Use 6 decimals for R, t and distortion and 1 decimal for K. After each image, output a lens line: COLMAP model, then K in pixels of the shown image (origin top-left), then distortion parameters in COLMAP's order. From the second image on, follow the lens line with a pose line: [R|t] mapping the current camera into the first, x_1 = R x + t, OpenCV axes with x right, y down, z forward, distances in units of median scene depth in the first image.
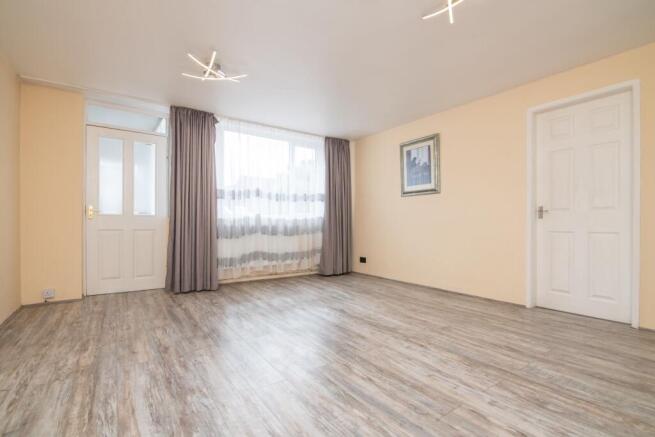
lens RADIAL K [[315.0, 0, 328.5], [0, 315.0, 221.2], [0, 0, 1]] dist [0.000512, -0.021361]
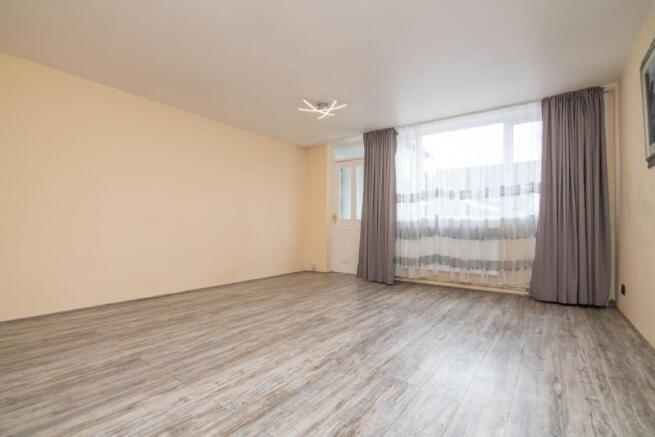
lens RADIAL K [[297.7, 0, 310.9], [0, 297.7, 227.1], [0, 0, 1]] dist [-0.003125, -0.018500]
pose [[0.293005, 0.000916, -0.956110, 0.561180], [0.004854, 0.999985, 0.002446, 0.009459], [0.956098, -0.005358, 0.292997, 0.402355]]
